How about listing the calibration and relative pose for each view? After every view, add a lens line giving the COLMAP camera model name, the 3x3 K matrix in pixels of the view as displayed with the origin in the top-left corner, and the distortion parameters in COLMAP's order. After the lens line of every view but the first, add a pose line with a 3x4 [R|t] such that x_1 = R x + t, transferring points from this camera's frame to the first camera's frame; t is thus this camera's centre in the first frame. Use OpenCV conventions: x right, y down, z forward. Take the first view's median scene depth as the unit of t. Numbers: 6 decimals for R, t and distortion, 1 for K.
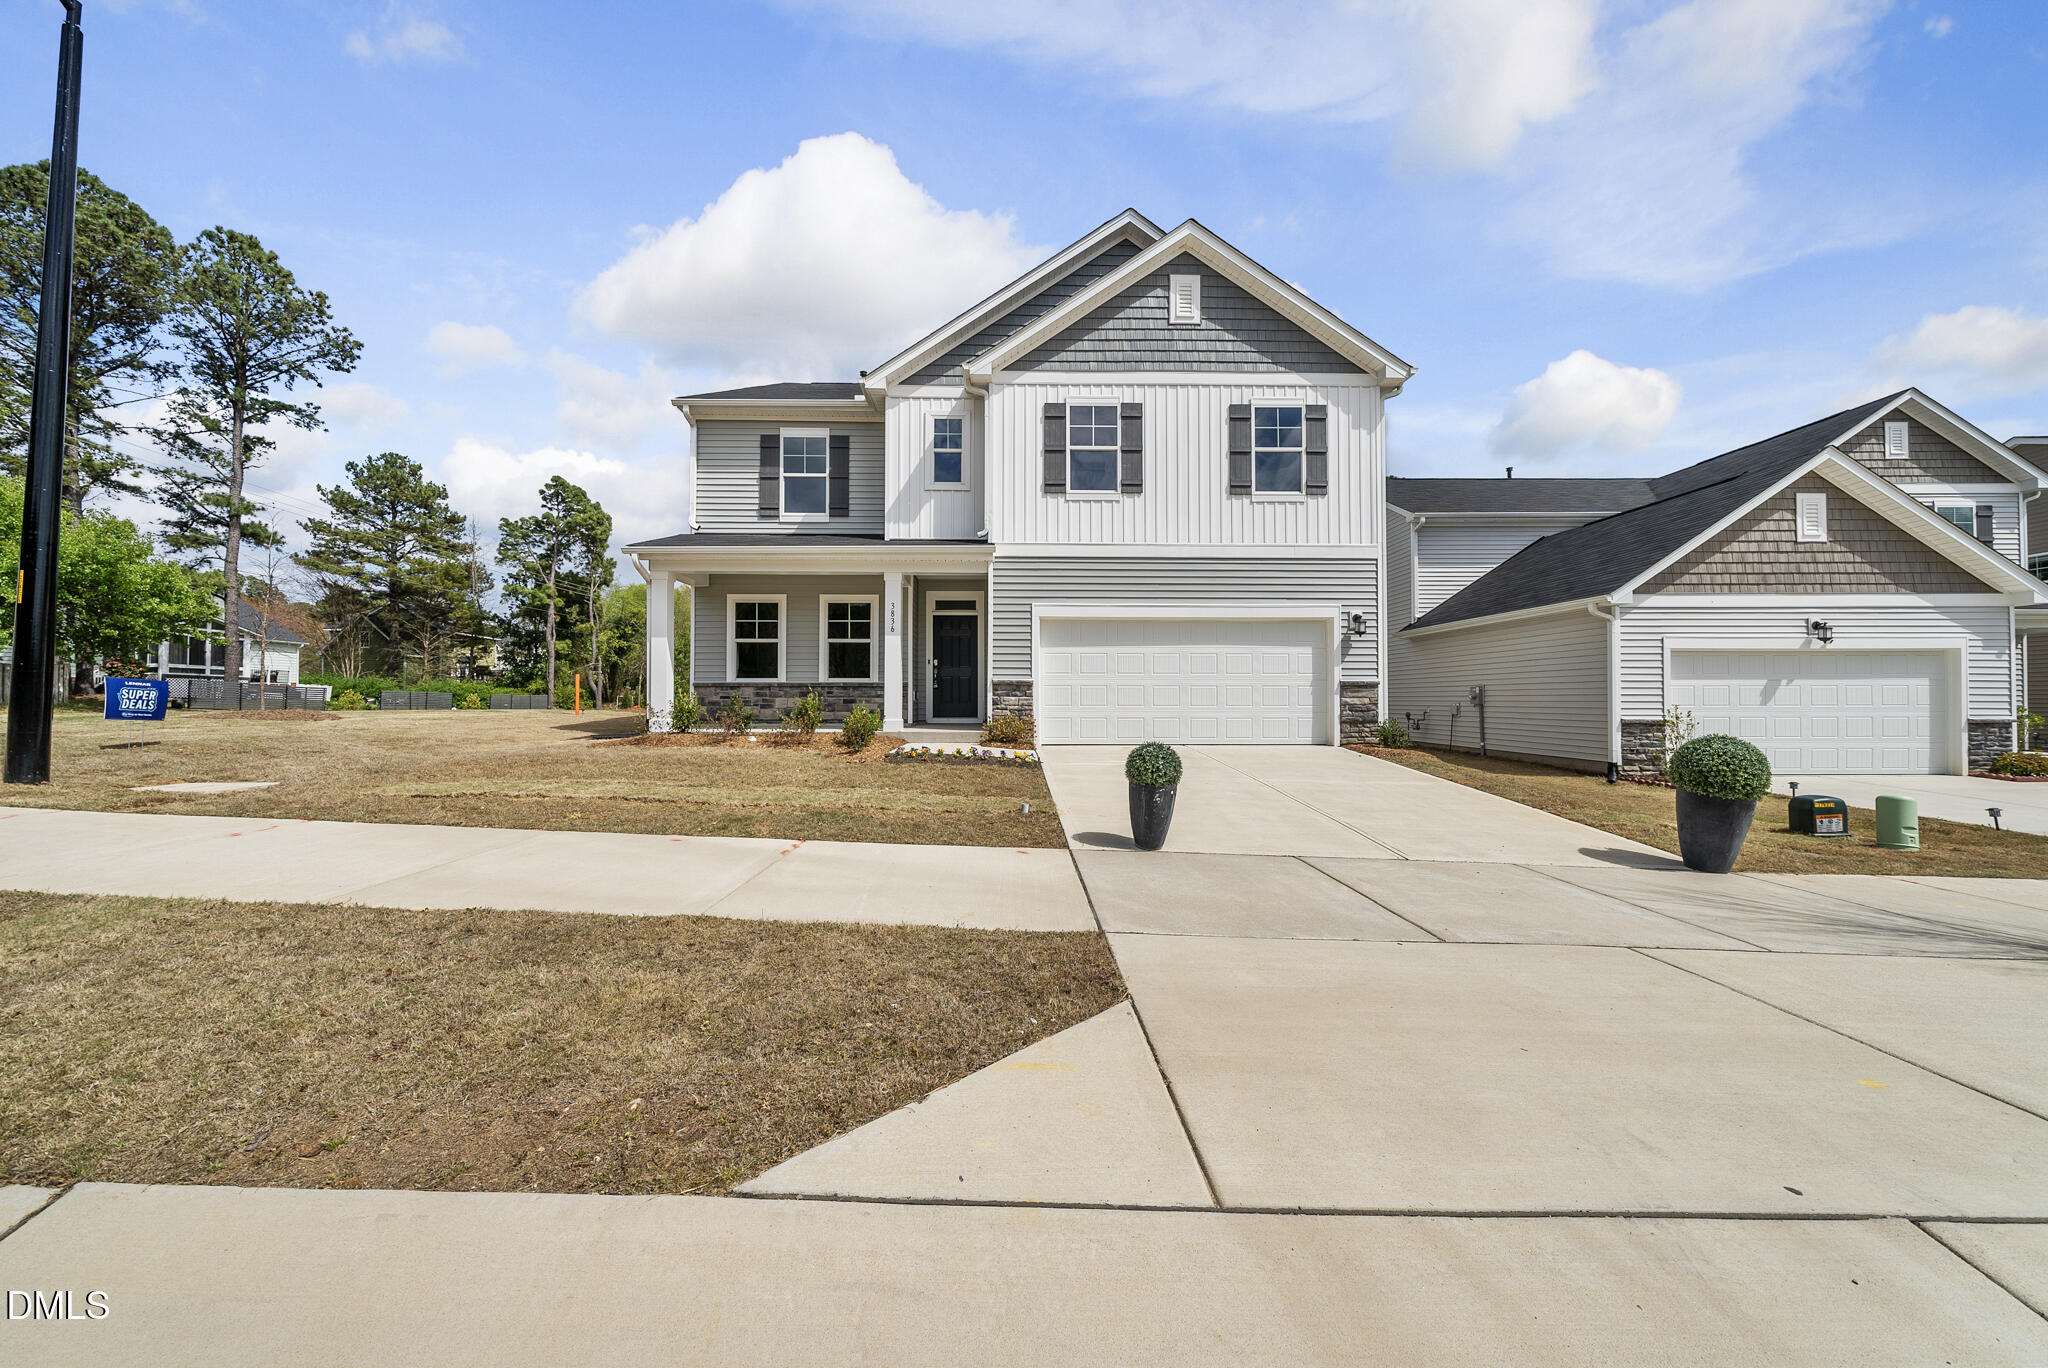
lens RADIAL K [[706.6, 0, 1023.5], [0, 706.6, 702.7], [0, 0, 1]] dist [-0.005867, -0.000057]
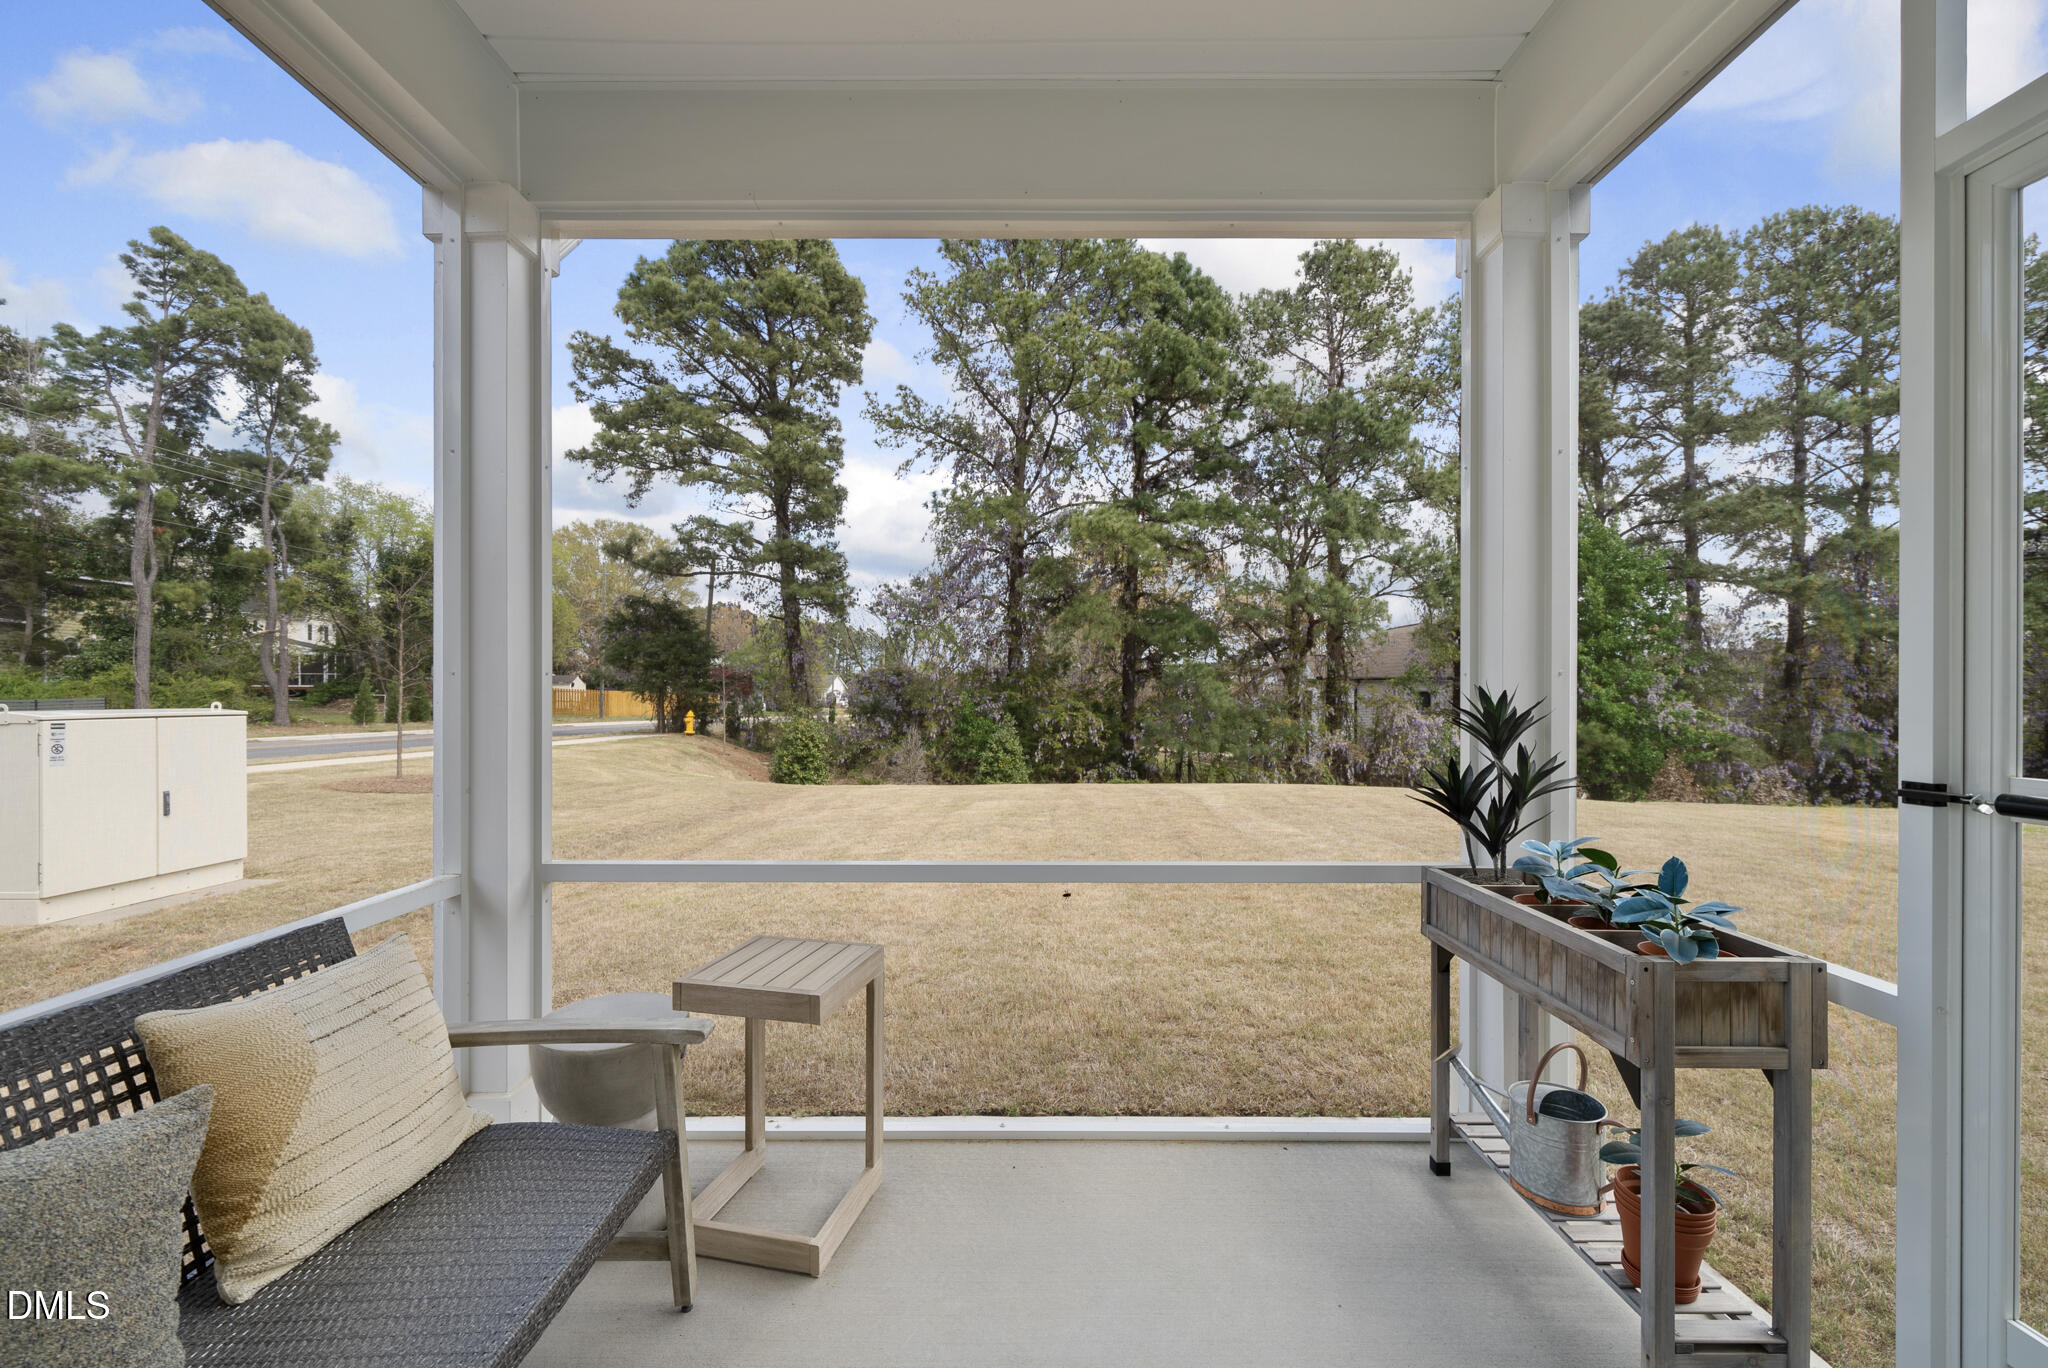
lens RADIAL K [[825.6, 0, 1018.6], [0, 825.6, 687.0], [0, 0, 1]] dist [-0.003404, 0.000086]
pose [[0.999837, 0.000224, -0.018032, -0.348249], [-0.000254, 0.999999, -0.001658, -0.068001], [0.018031, 0.001663, 0.999836, 1.960356]]
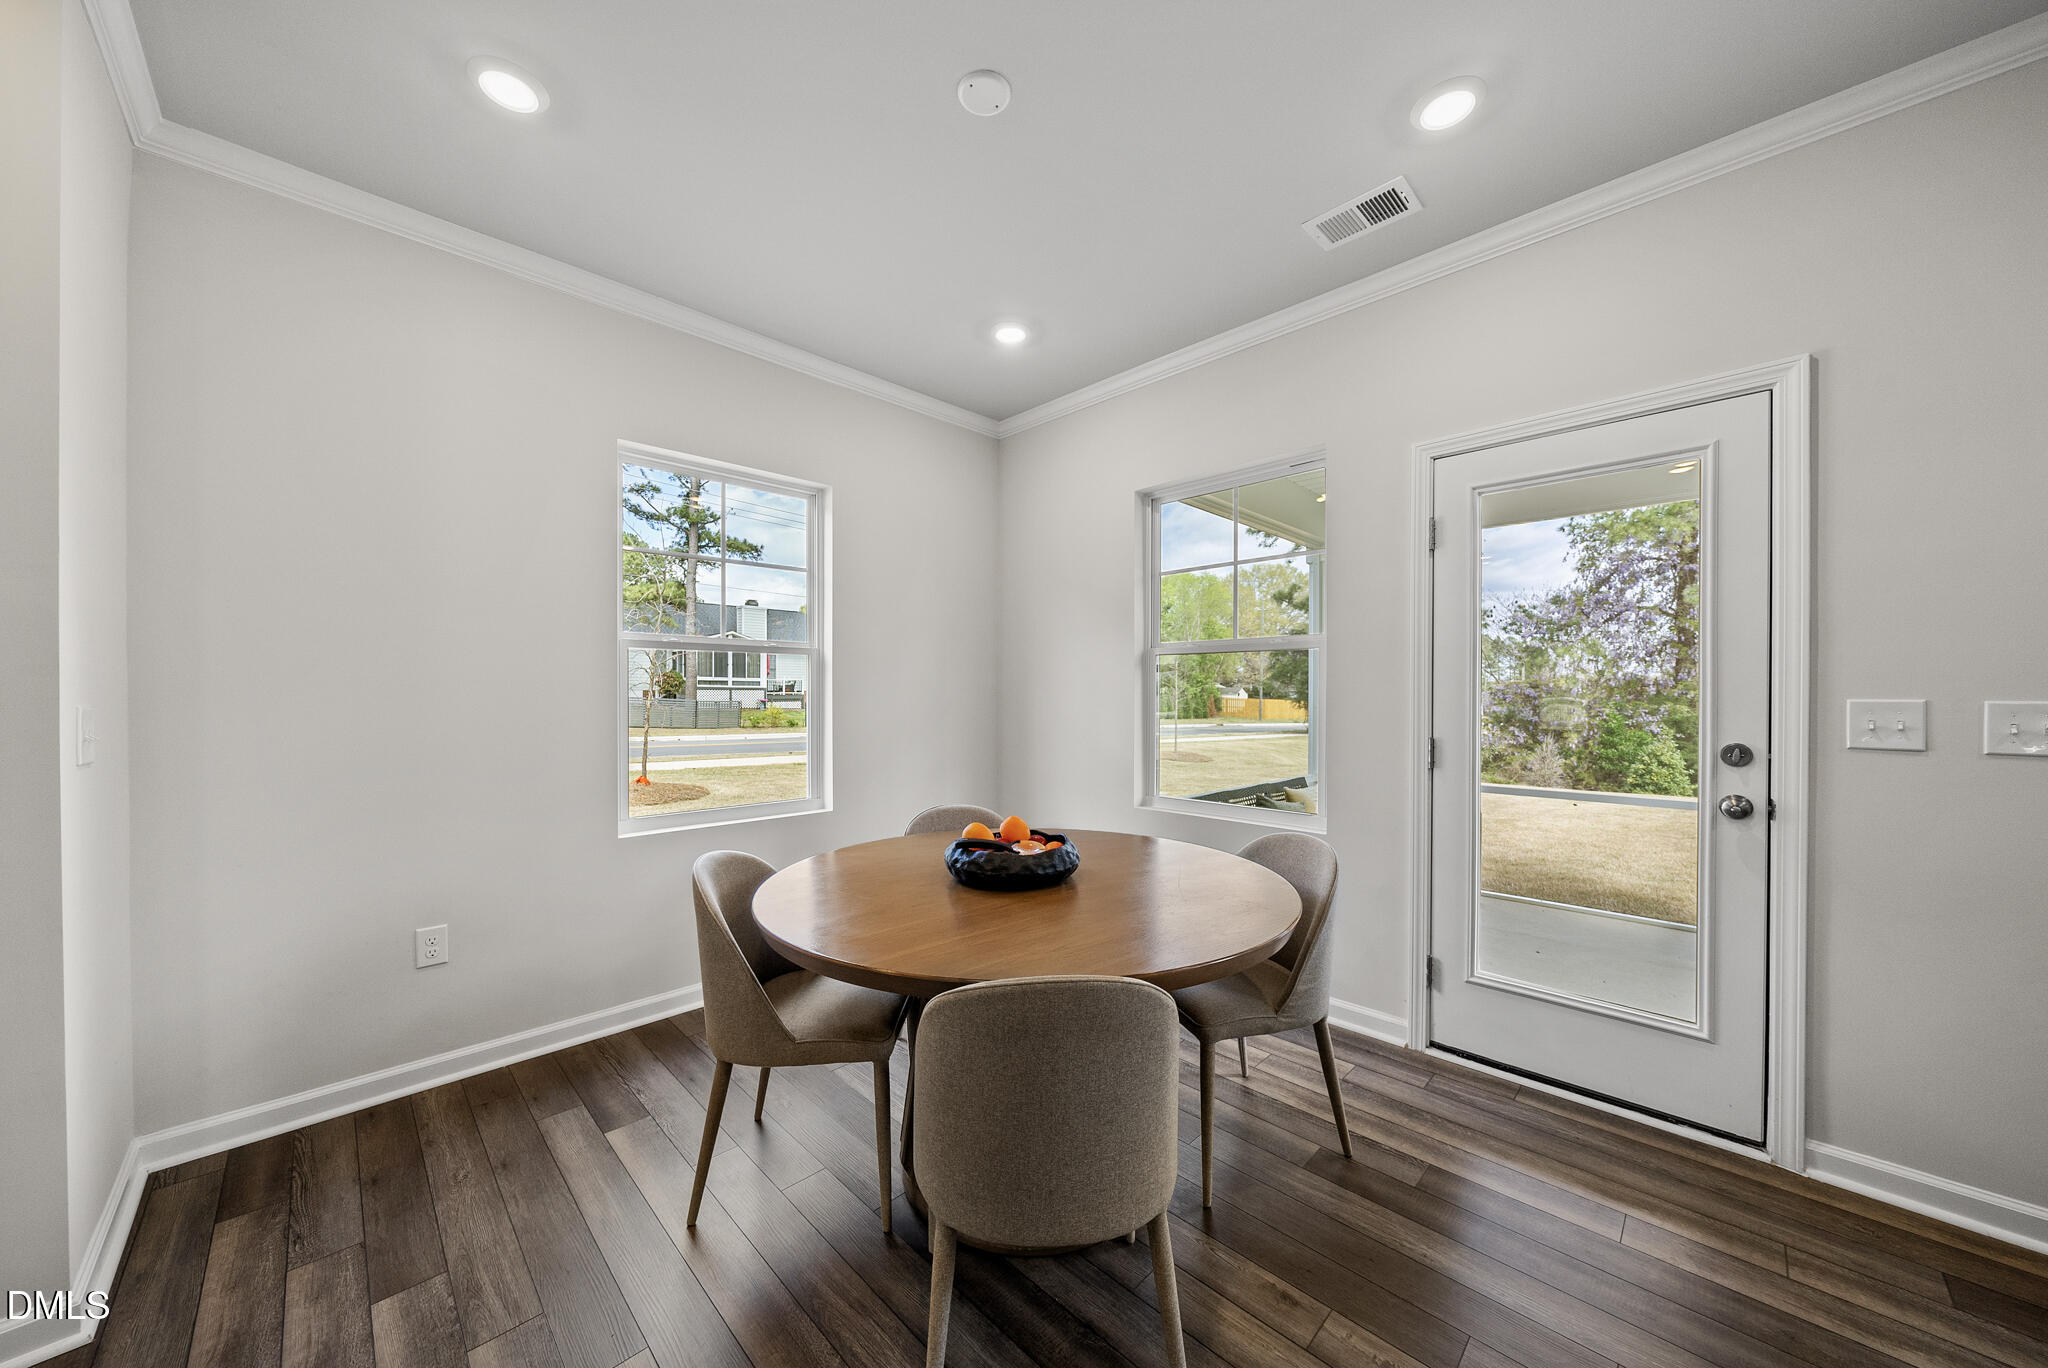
lens RADIAL K [[711.4, 0, 1015.0], [0, 711.4, 698.5], [0, 0, 1]] dist [-0.005233, -0.000045]
pose [[0.692249, 0.004520, -0.721644, -0.272153], [-0.001714, 0.999988, 0.004620, -0.079514], [0.721656, -0.001961, 0.692249, 1.673091]]
